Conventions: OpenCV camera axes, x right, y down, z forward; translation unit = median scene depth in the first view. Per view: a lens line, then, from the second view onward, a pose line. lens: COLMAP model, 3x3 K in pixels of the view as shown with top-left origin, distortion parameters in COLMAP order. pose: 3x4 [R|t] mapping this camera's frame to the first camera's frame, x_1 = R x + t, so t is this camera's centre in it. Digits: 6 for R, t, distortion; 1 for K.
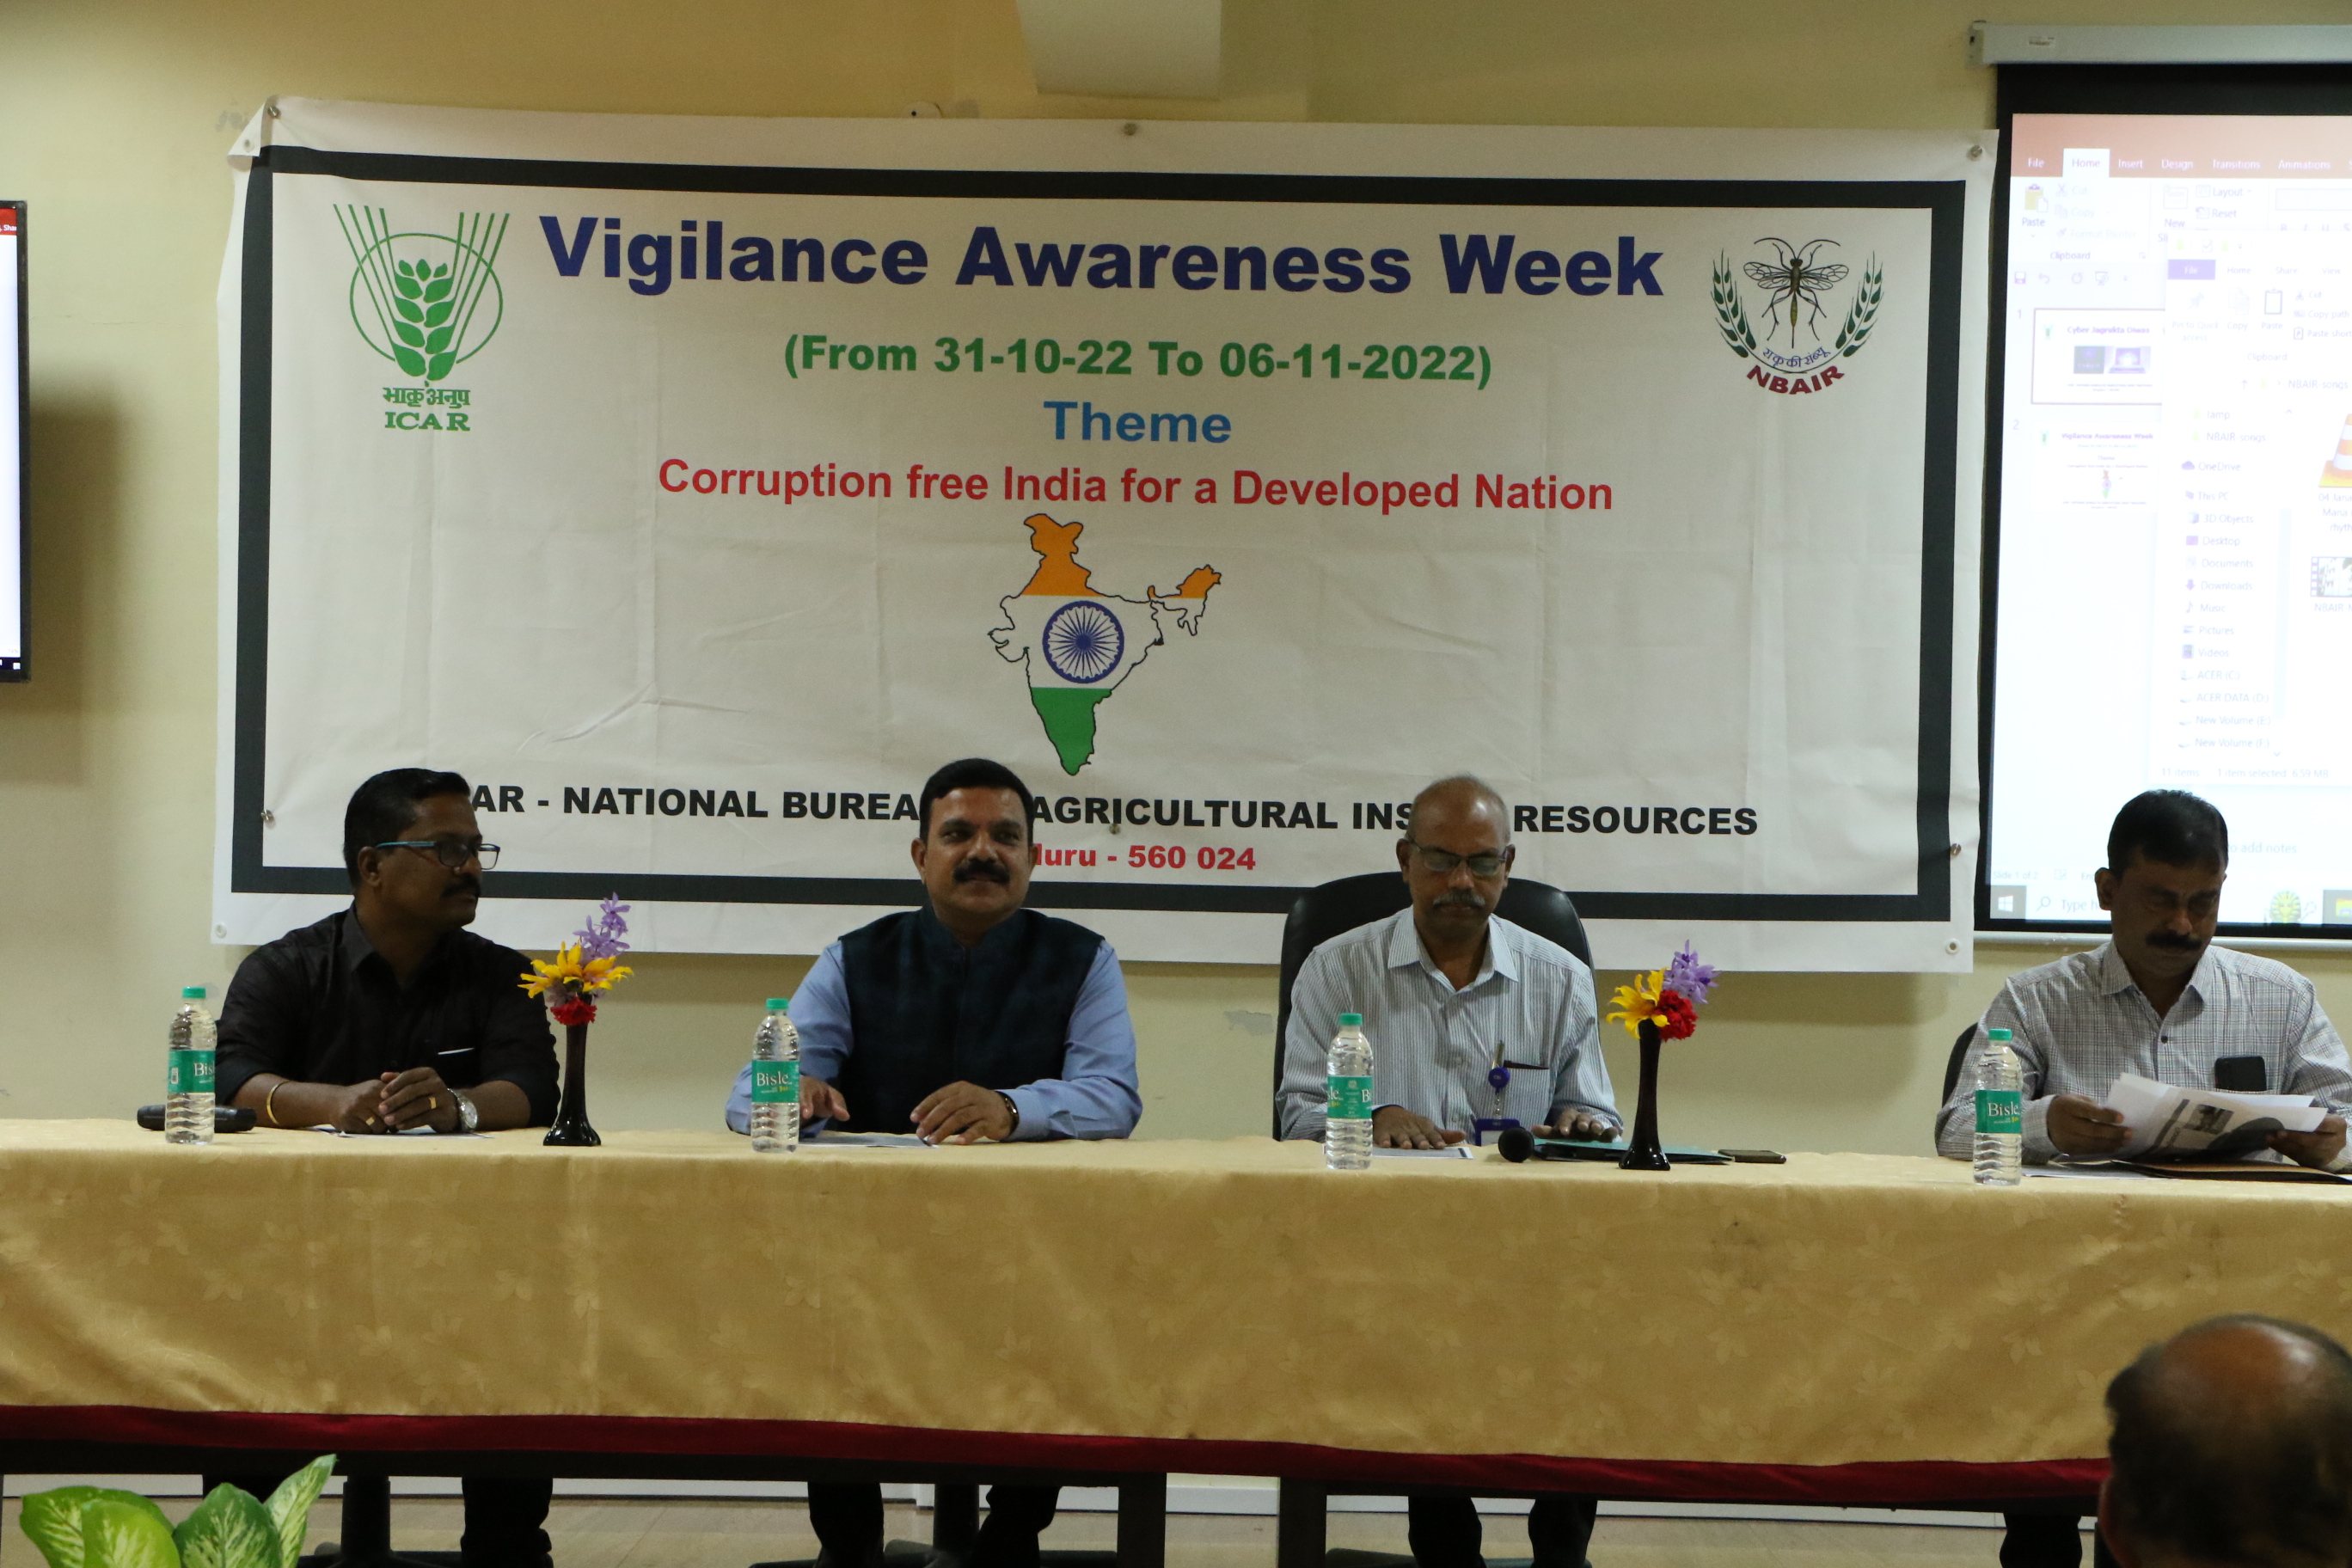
lens RADIAL K [[5317.2, 0, 1240.1], [0, 5317.2, 867.4], [0, 0, 1]] dist [0.363291, 0.220135]
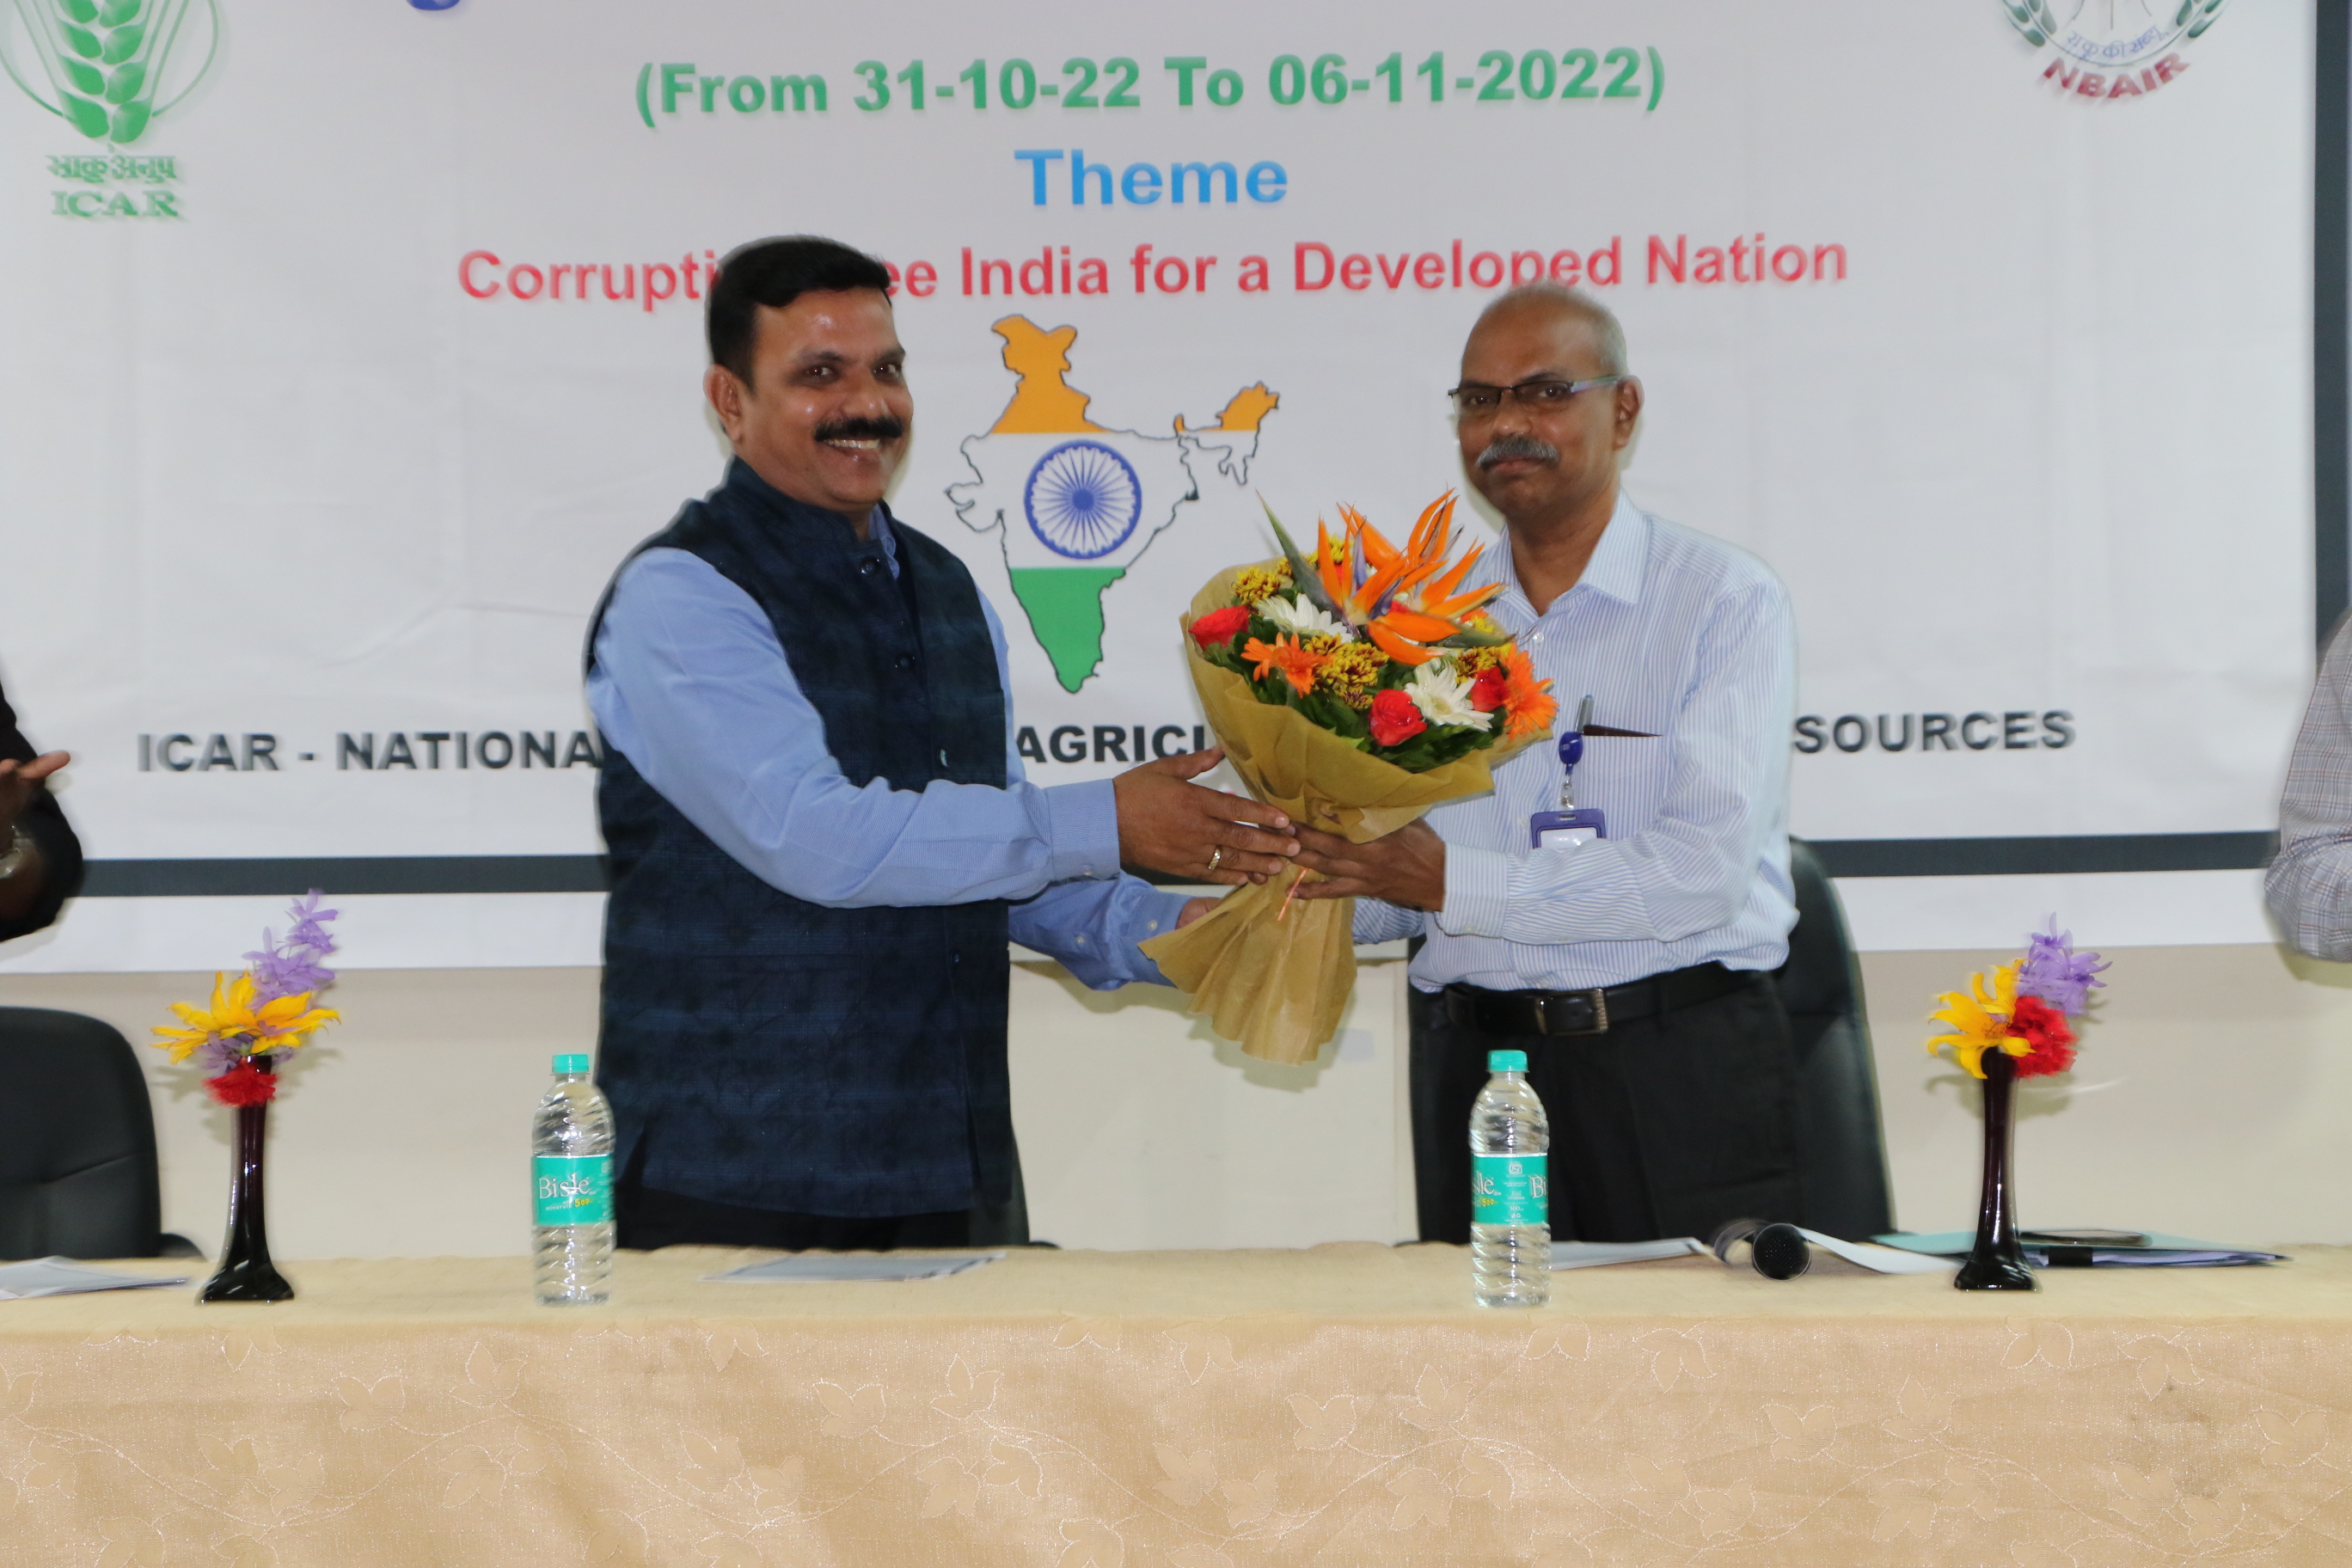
lens RADIAL K [[5371.4, 0, 1213.1], [0, 5371.4, 850.9], [0, 0, 1]] dist [0.332806, 1.200923]
pose [[0.999316, -0.030564, -0.020805, 0.000566], [0.030638, 0.999525, 0.003246, 0.001386], [0.020696, -0.003881, 0.999778, 0.302666]]
